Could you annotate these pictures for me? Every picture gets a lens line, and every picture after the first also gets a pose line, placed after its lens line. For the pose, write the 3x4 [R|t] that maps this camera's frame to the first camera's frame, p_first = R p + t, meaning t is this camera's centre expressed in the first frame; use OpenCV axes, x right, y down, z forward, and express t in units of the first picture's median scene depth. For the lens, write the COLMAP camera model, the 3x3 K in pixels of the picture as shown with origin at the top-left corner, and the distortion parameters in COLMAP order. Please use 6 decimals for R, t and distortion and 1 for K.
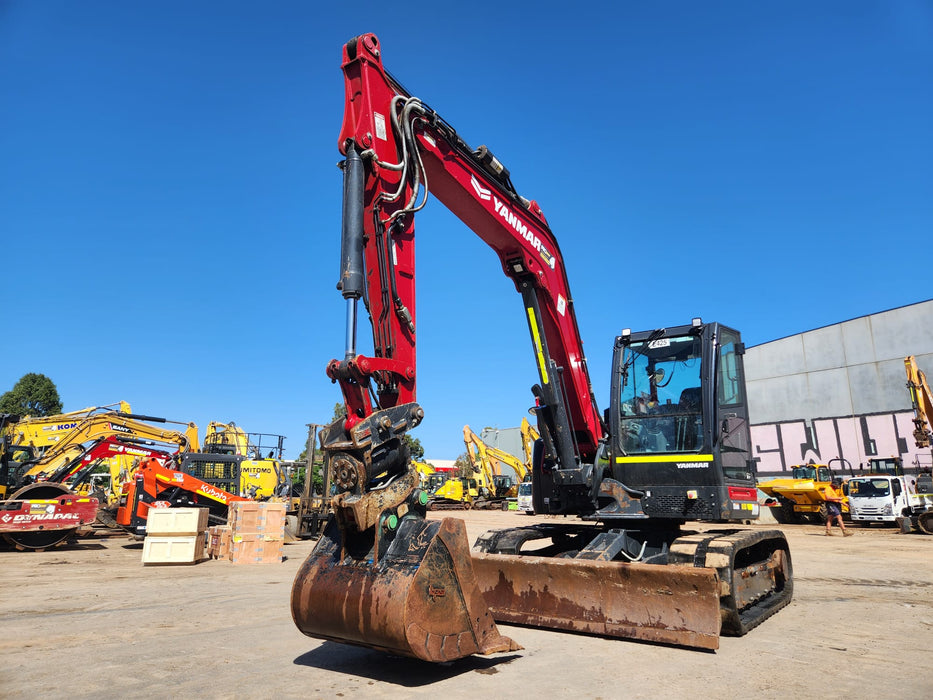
lens RADIAL K [[632.9, 0, 463.1], [0, 632.9, 345.7], [0, 0, 1]] dist [0.076090, -0.068434]
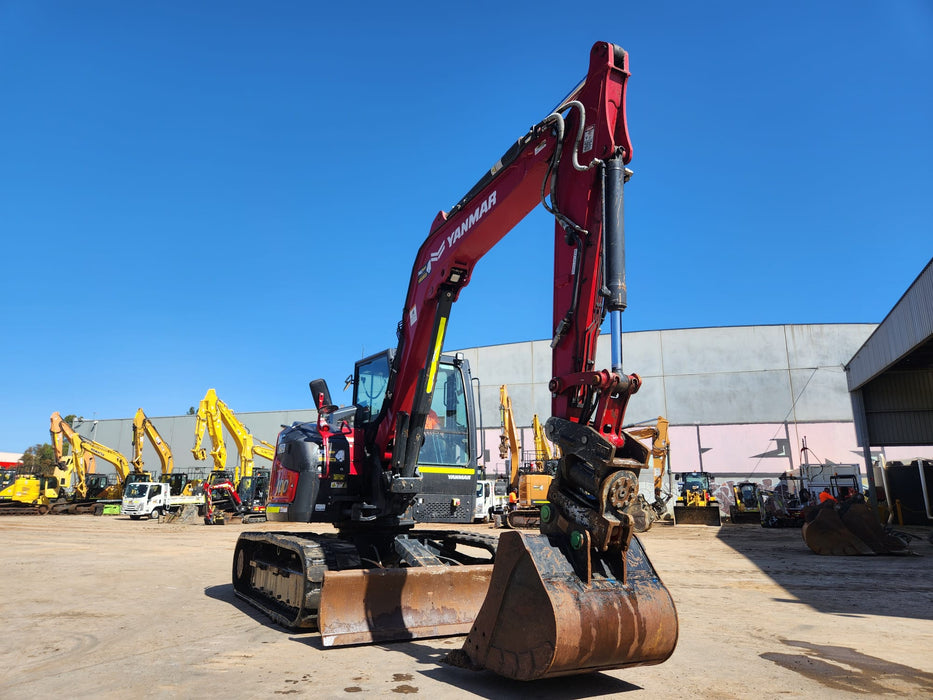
lens RADIAL K [[636.1, 0, 463.5], [0, 636.1, 339.9], [0, 0, 1]] dist [0.075839, -0.070429]
pose [[0.819381, 0.144444, 0.554753, -0.068770], [-0.140146, 0.988844, -0.050471, 0.003341], [-0.555854, -0.036391, 0.830483, 0.022409]]
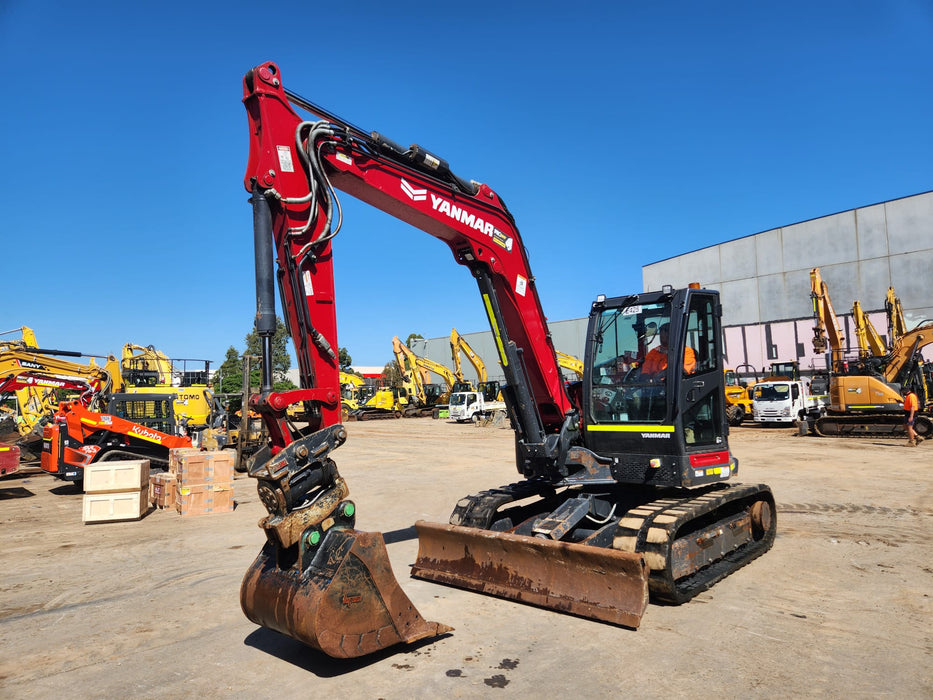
lens RADIAL K [[631.8, 0, 464.3], [0, 631.8, 350.4], [0, 0, 1]] dist [0.082221, -0.072910]
pose [[0.992063, -0.022670, 0.123685, -0.017705], [0.002086, 0.986446, 0.164070, -0.025538], [-0.125728, -0.162510, 0.978664, 0.011275]]
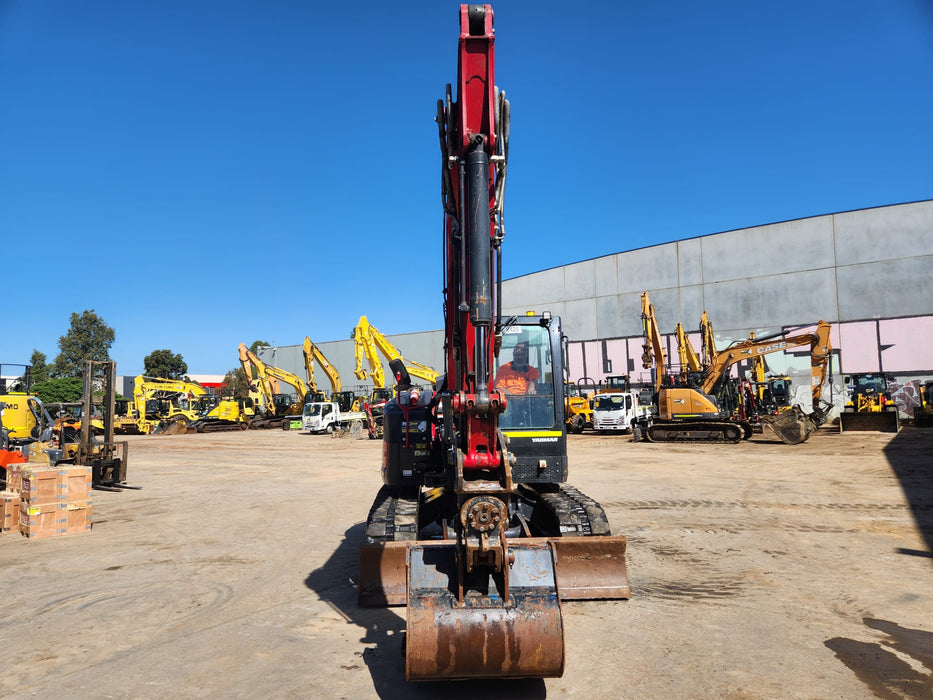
lens RADIAL K [[635.2, 0, 457.9], [0, 635.2, 362.5], [0, 0, 1]] dist [0.079209, -0.071255]
pose [[0.936753, -0.005217, 0.349952, -0.044808], [-0.054424, 0.985555, 0.160374, -0.026056], [-0.345733, -0.169277, 0.922938, 0.009081]]
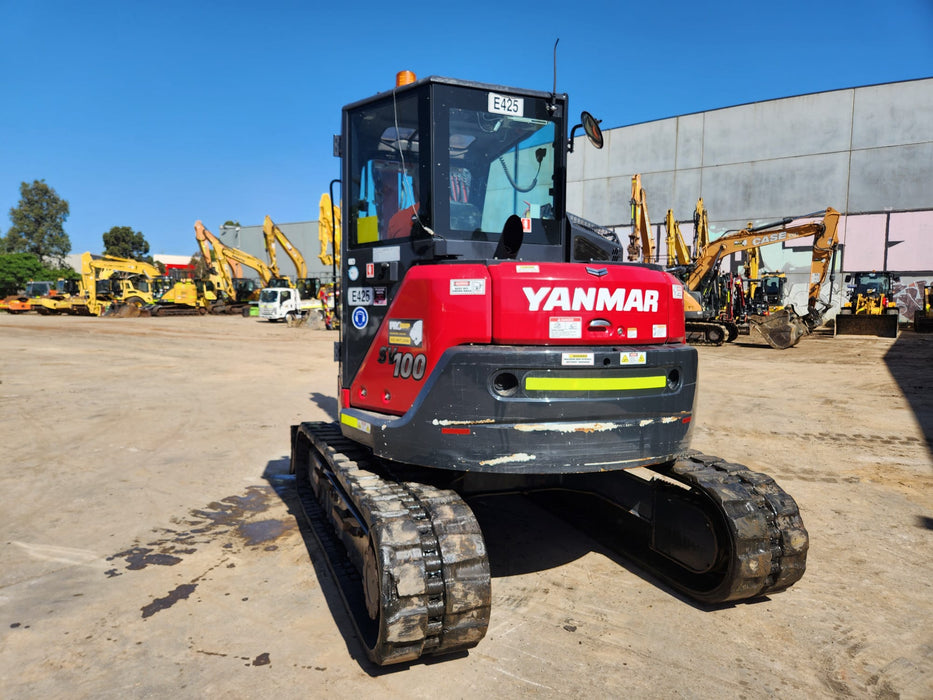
lens RADIAL K [[632.7, 0, 458.4], [0, 632.7, 357.0], [0, 0, 1]] dist [0.065861, -0.059494]
pose [[0.934056, -0.035851, 0.355323, 0.032702], [-0.084178, 0.944812, 0.316613, -0.007670], [-0.347064, -0.325644, 0.879490, 0.079324]]
